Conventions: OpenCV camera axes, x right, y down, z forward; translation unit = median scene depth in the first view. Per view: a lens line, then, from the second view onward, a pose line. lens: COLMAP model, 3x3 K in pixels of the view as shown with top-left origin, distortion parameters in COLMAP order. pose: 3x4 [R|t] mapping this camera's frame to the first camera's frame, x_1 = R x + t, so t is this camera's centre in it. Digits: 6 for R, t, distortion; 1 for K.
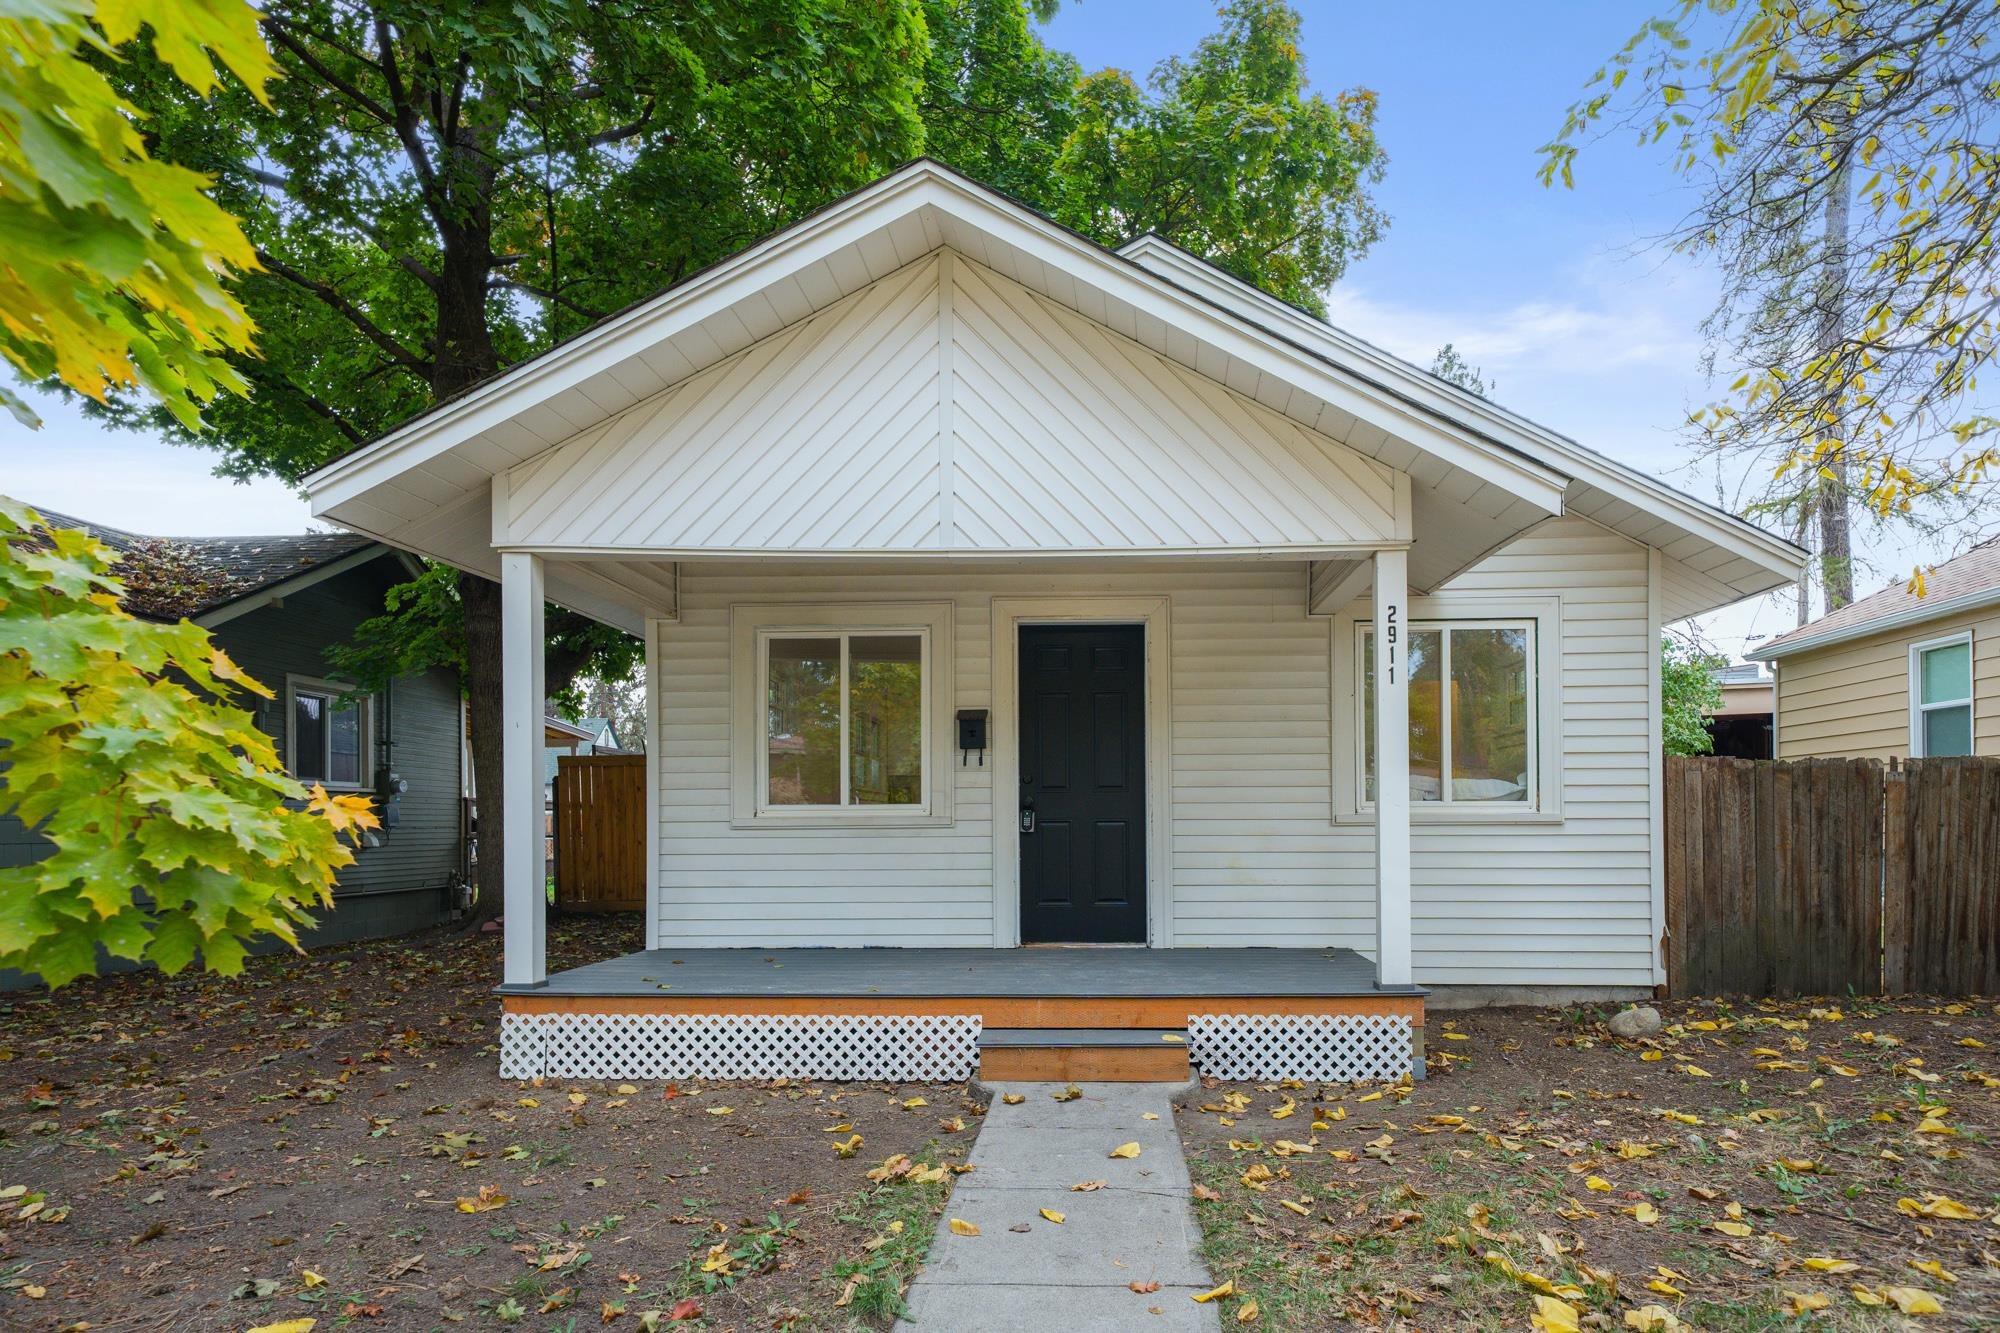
lens RADIAL K [[1167.7, 0, 1095.6], [0, 1167.7, 805.5], [0, 0, 1]] dist [0.018913, -0.003239]
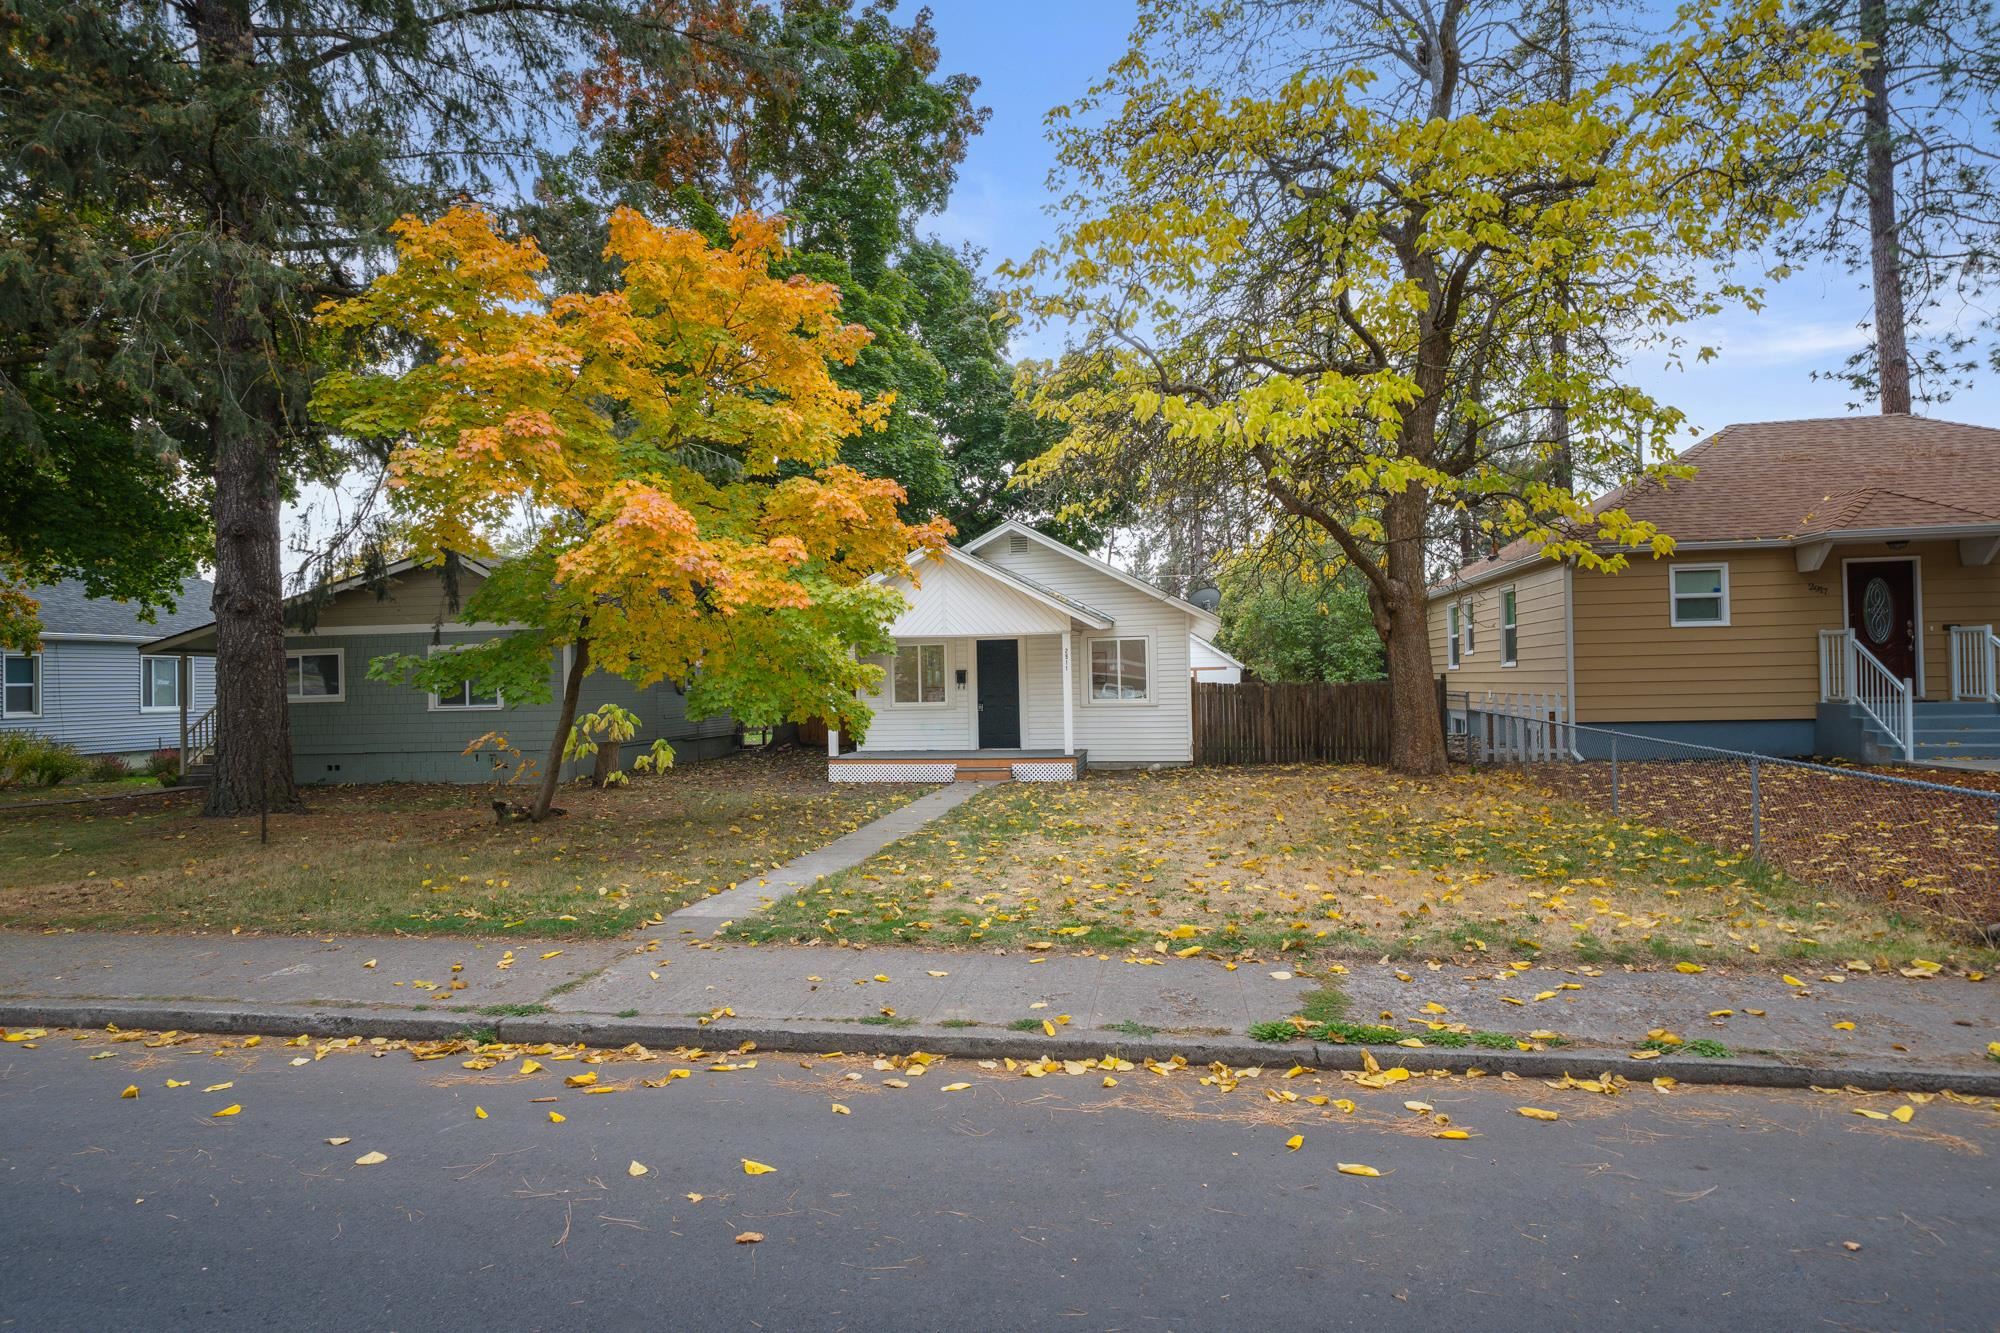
lens RADIAL K [[1043.0, 0, 1002.0], [0, 1043.0, 677.7], [0, 0, 1]] dist [0.023972, 0.003456]
pose [[0.988451, -0.017057, -0.150575, 0.413964], [0.019489, 0.999702, 0.014691, -0.103688], [0.150279, -0.017456, 0.988489, -1.680750]]
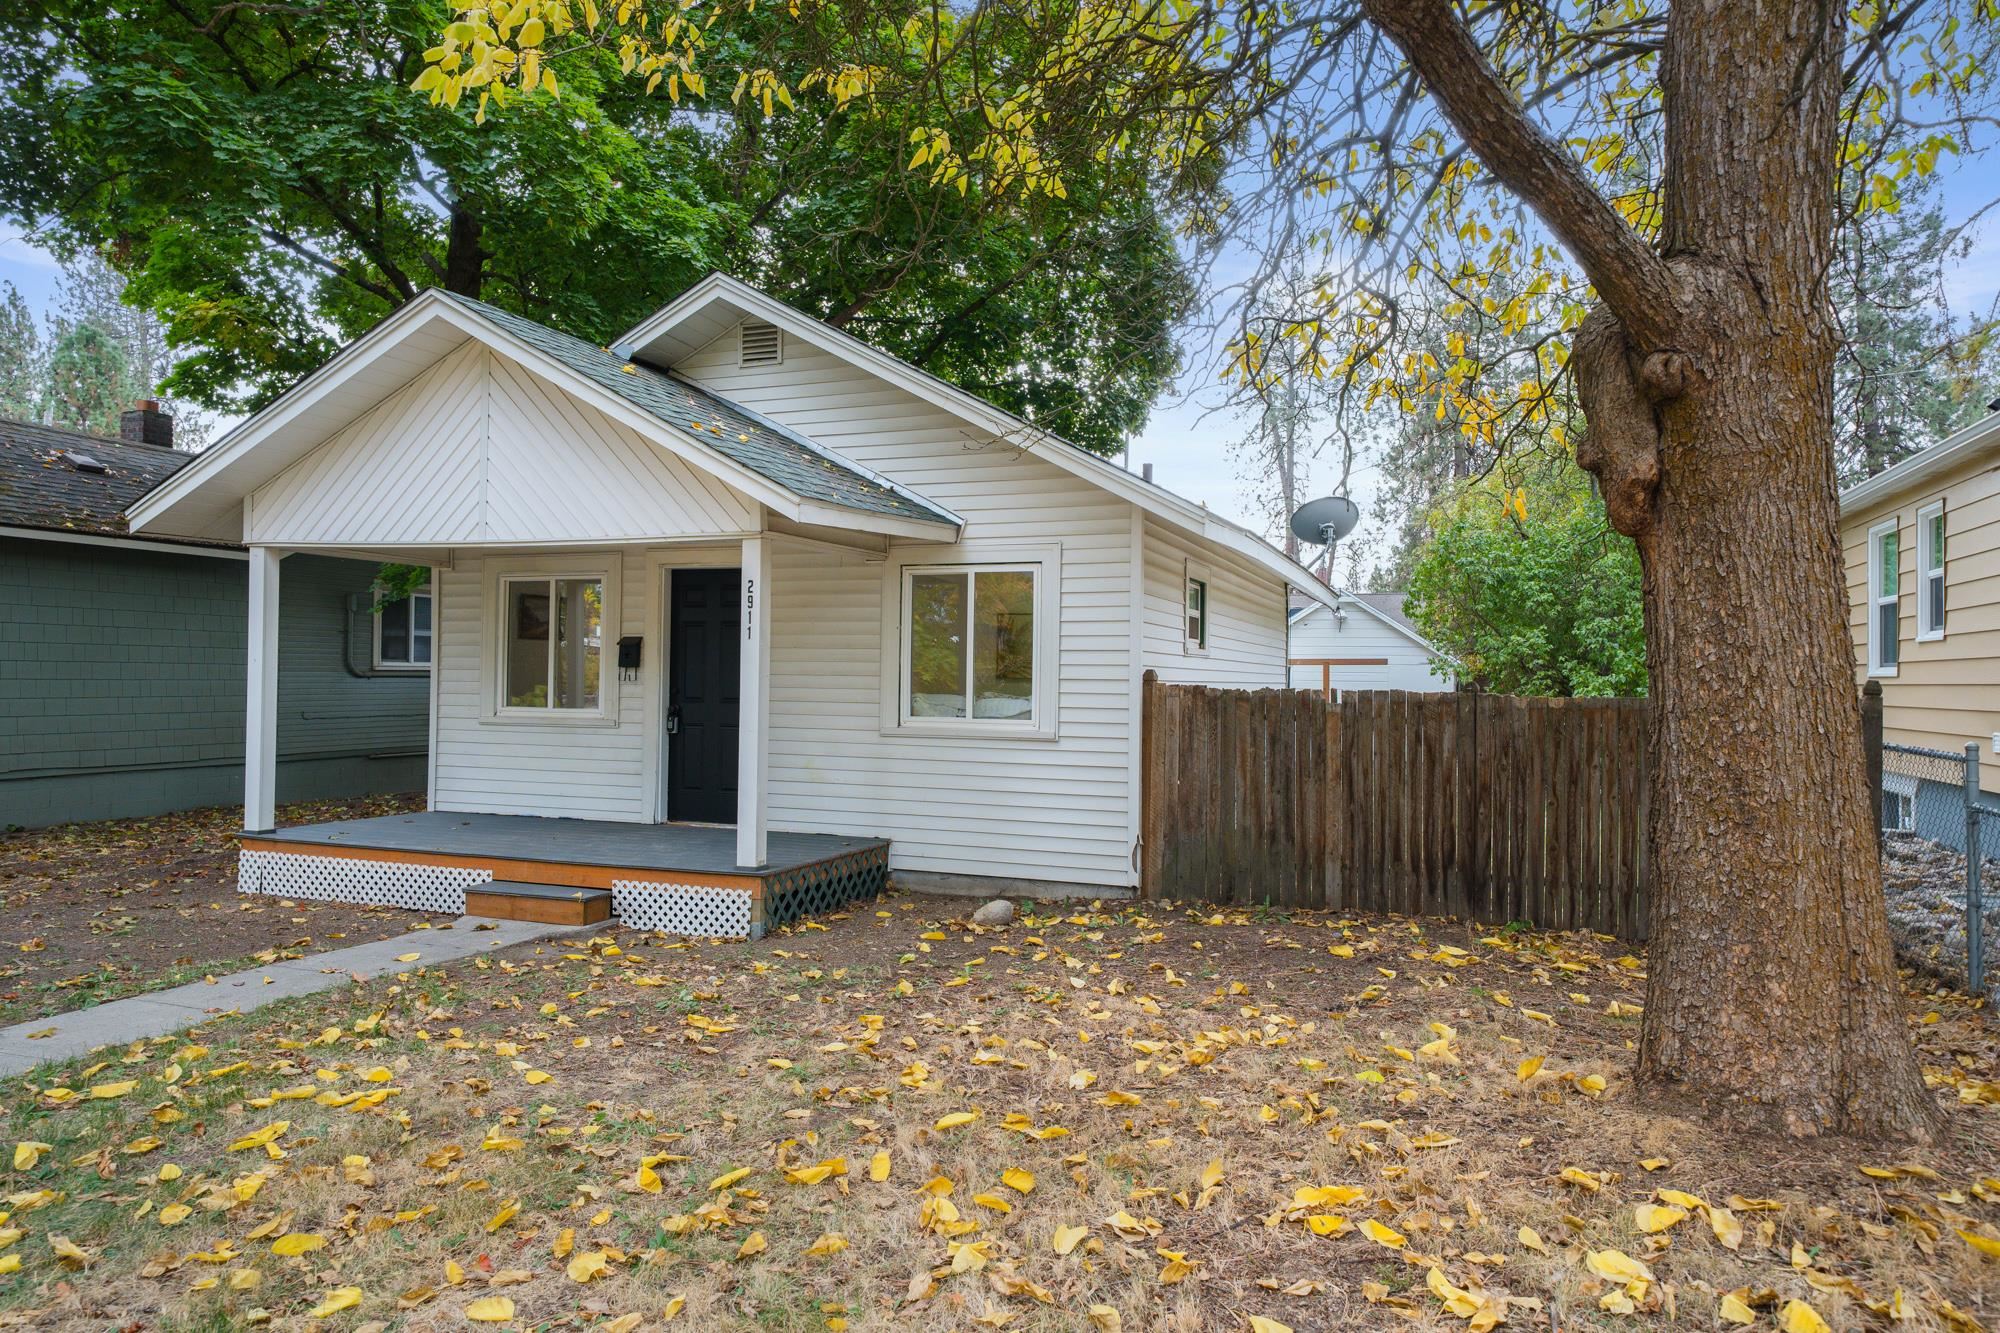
lens RADIAL K [[1282.2, 0, 989.9], [0, 1282.2, 661.4], [0, 0, 1]] dist [0.020926, 0.010800]
pose [[0.946706, 0.012210, -0.321867, 0.754398], [-0.011332, 0.999925, 0.004601, -0.068759], [0.321899, -0.000708, 0.946774, -0.222250]]
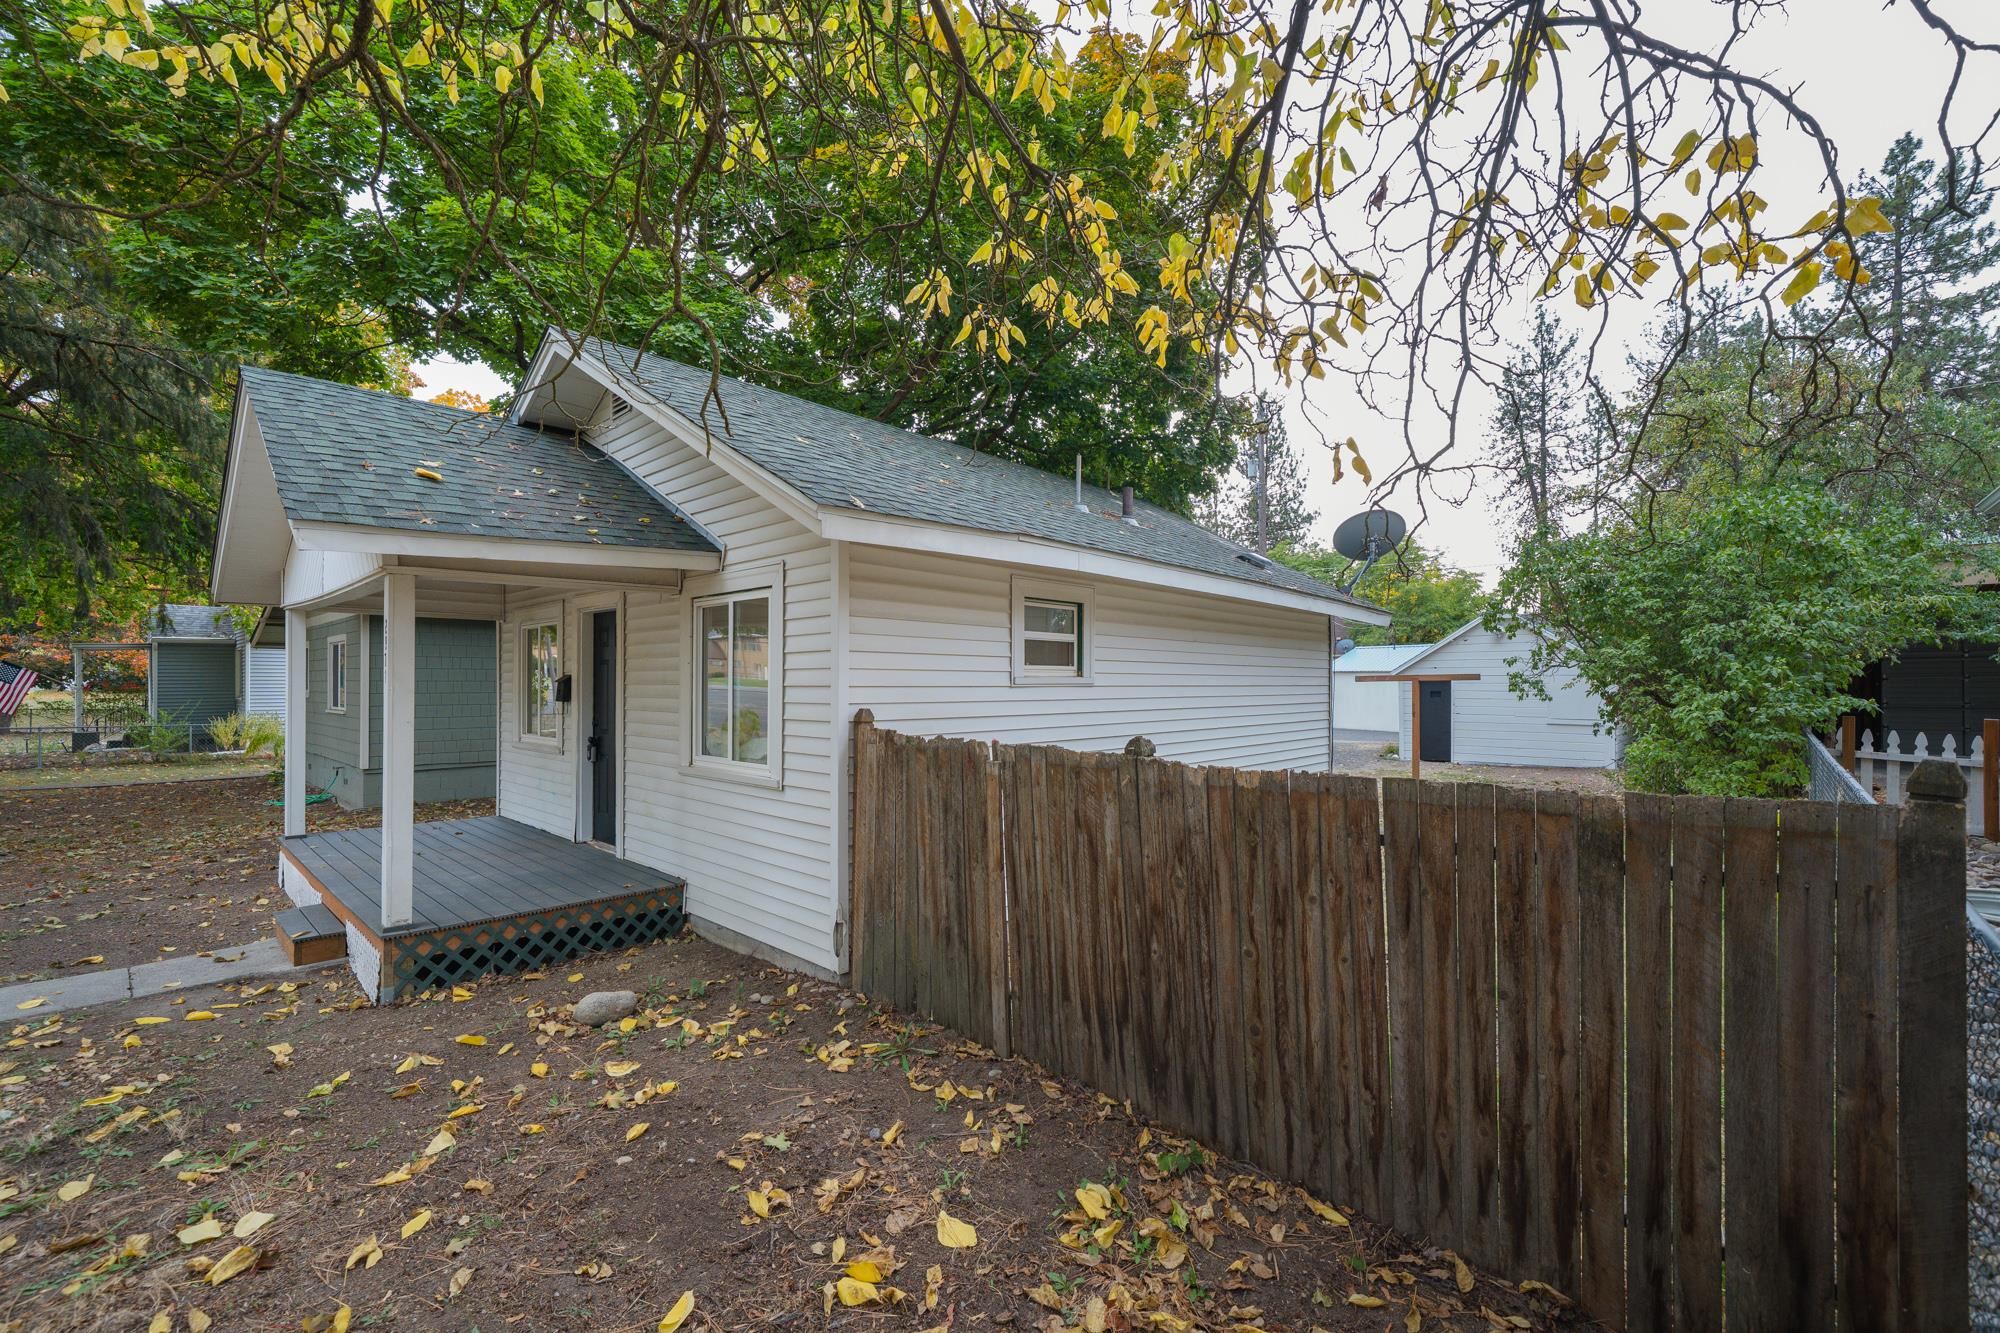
lens RADIAL K [[840.6, 0, 1014.1], [0, 840.6, 676.6], [0, 0, 1]] dist [-0.005565, -0.000184]
pose [[0.769306, 0.000520, -0.638880, 1.030848], [0.008074, 0.999912, 0.010537, -0.089091], [0.638829, -0.013265, 0.769235, 0.584927]]
